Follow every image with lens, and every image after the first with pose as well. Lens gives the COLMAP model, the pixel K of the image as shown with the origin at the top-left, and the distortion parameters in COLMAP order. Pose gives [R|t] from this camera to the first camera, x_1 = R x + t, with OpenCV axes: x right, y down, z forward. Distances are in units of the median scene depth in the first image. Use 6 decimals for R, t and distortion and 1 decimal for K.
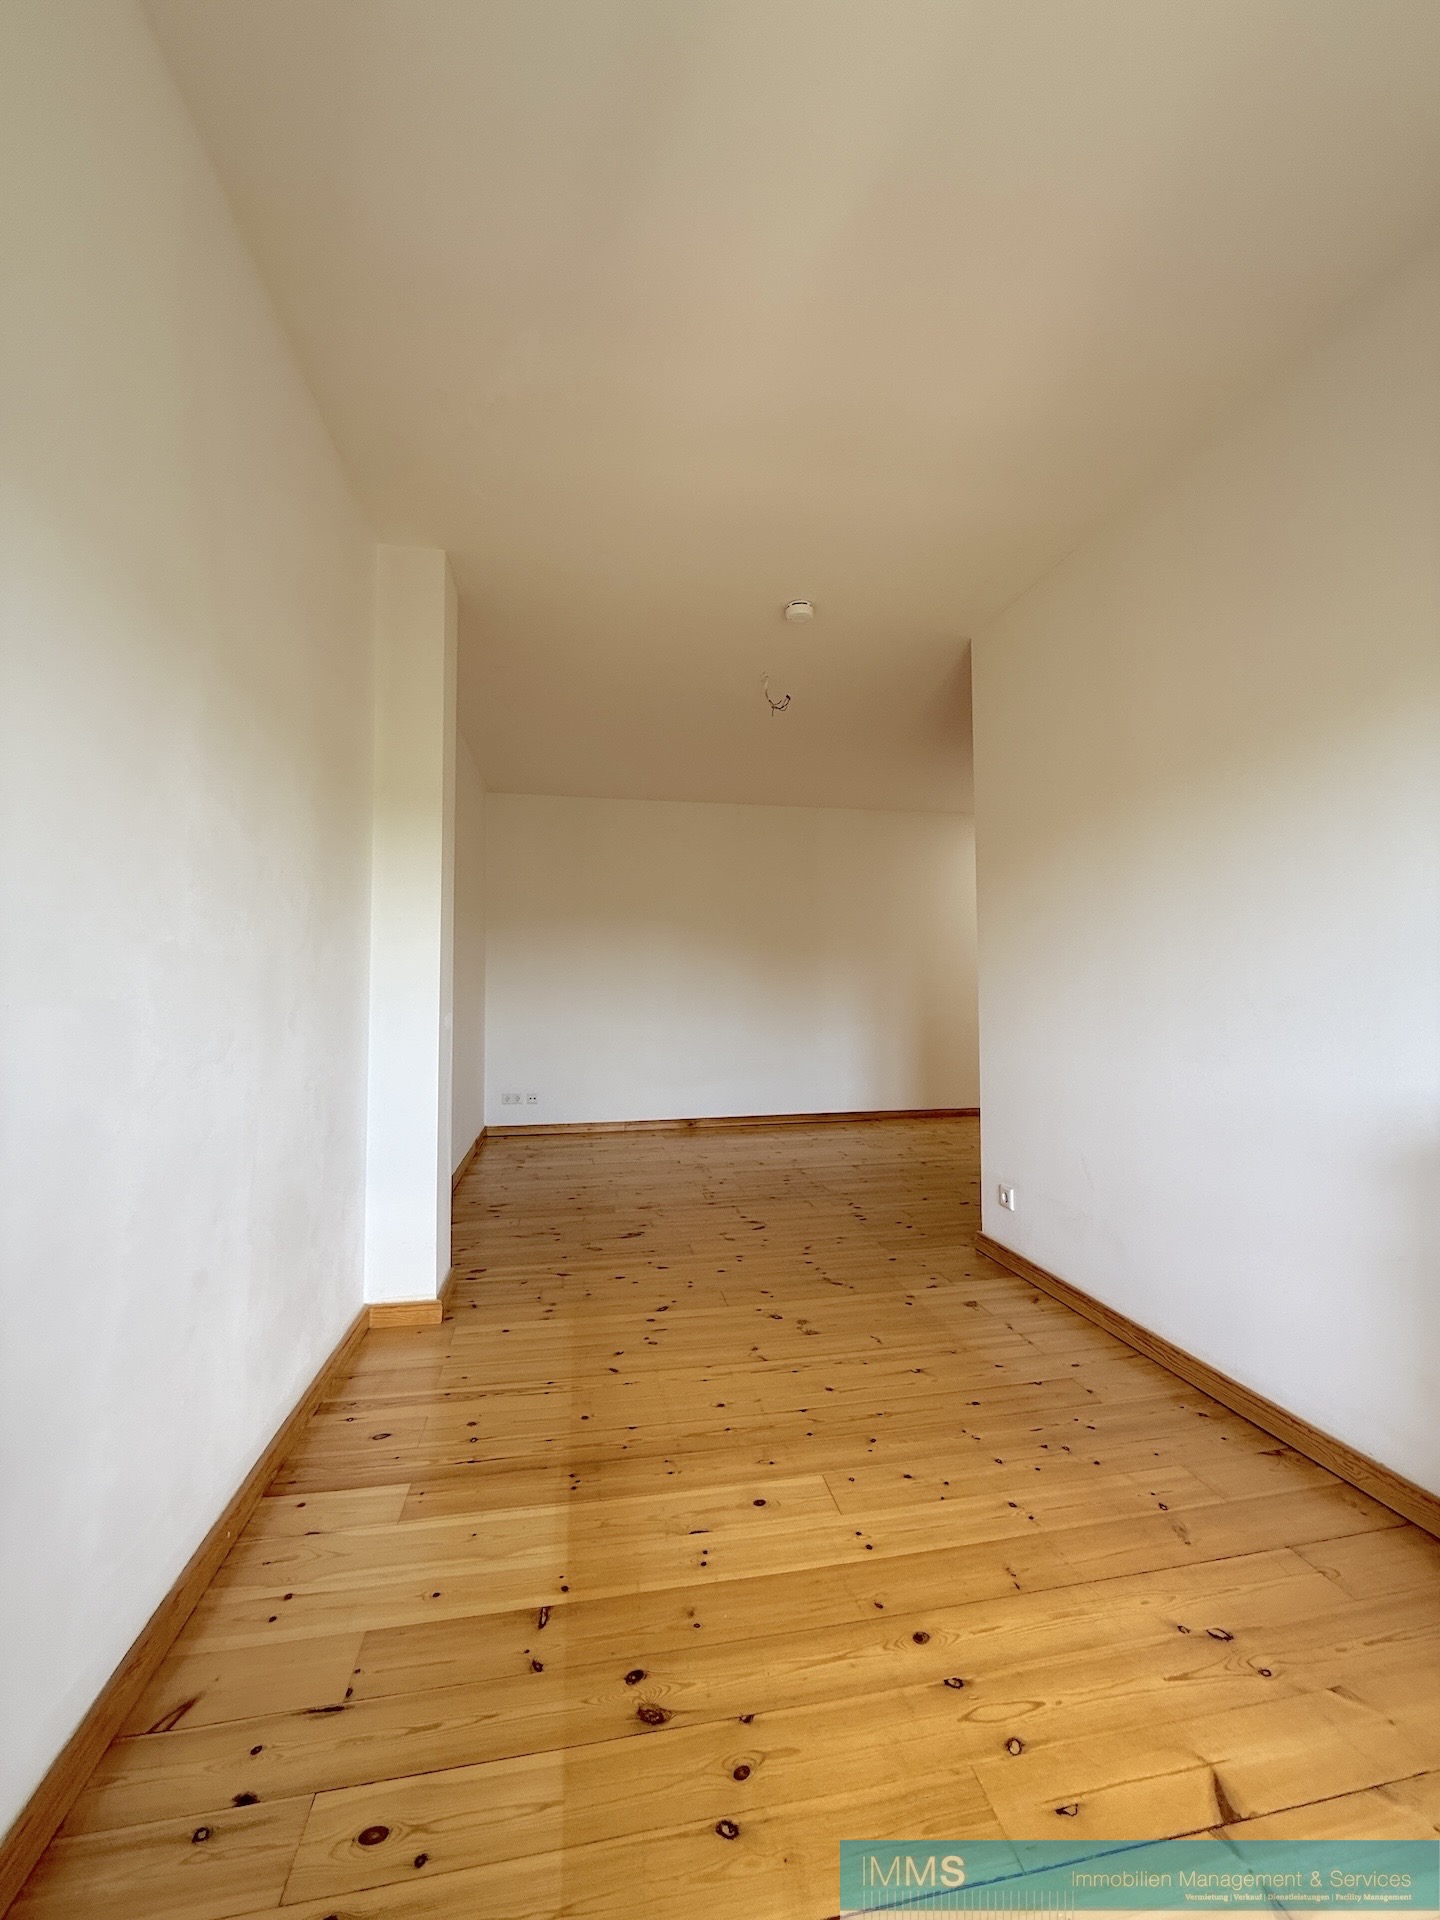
lens RADIAL K [[766.4, 0, 719.9], [0, 766.4, 957.3], [0, 0, 1]] dist [-0.000679, 0.000339]
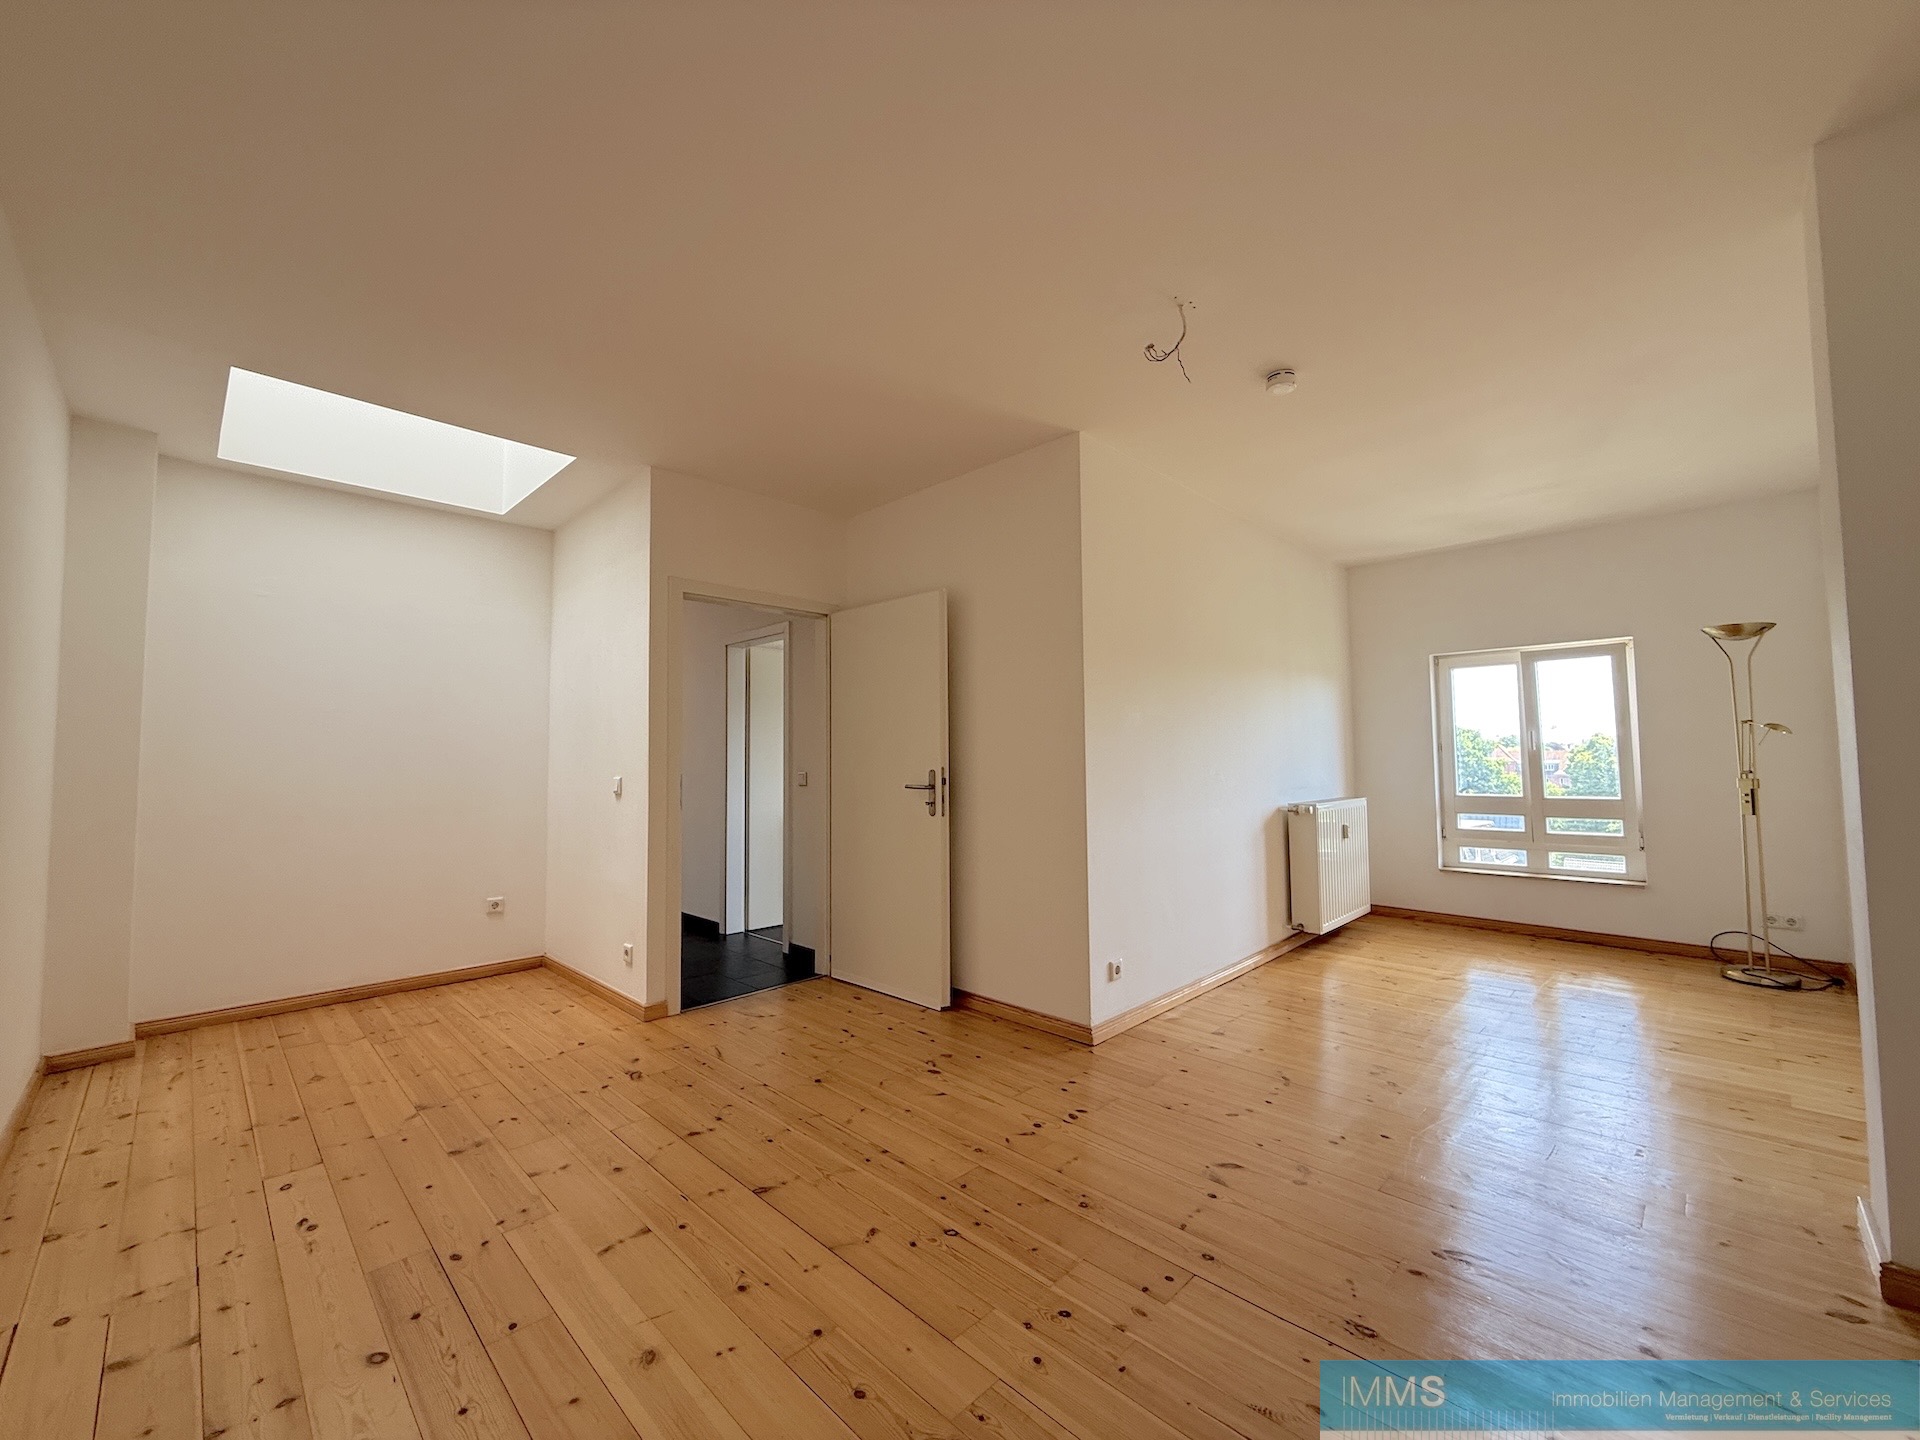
lens RADIAL K [[766.4, 0, 959.4], [0, 766.4, 722.3], [0, 0, 1]] dist [-0.000679, 0.000339]
pose [[-0.571281, 0.051305, 0.819149, -0.451147], [-0.032448, 0.995852, -0.085002, 0.069353], [-0.820113, -0.075140, -0.567247, 1.999079]]
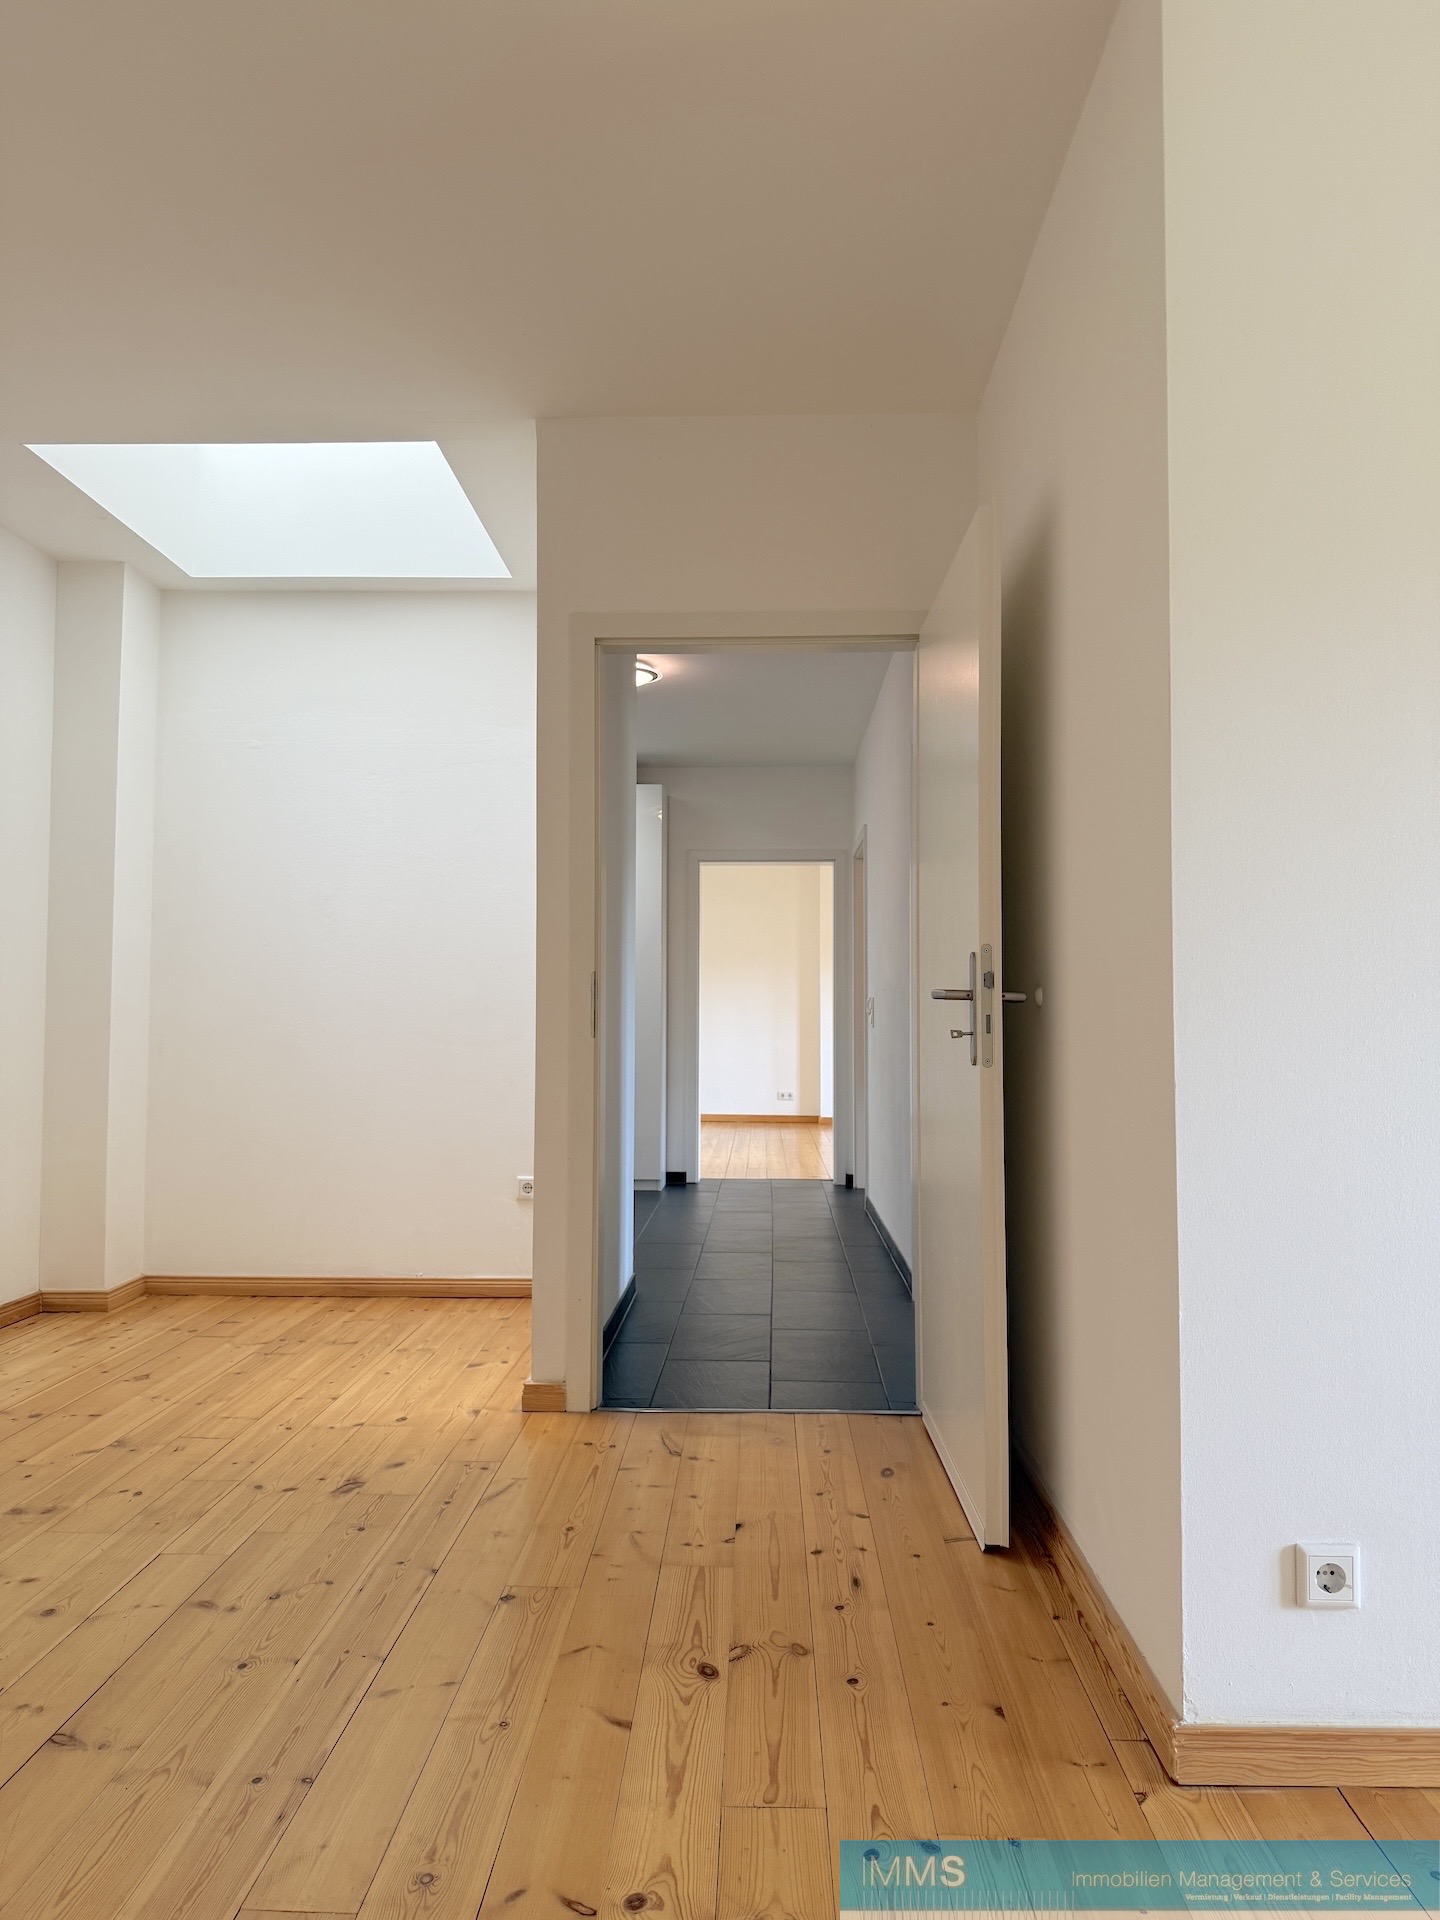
lens RADIAL K [[1365.4, 0, 720.0], [0, 1365.4, 960.0], [0, 0, 1]] dist [-0.001146, -0.000783]
pose [[0.217793, 0.049592, 0.974734, -0.303717], [-0.056881, 0.997656, -0.038049, 0.092538], [-0.974336, -0.047157, 0.220103, 1.242721]]
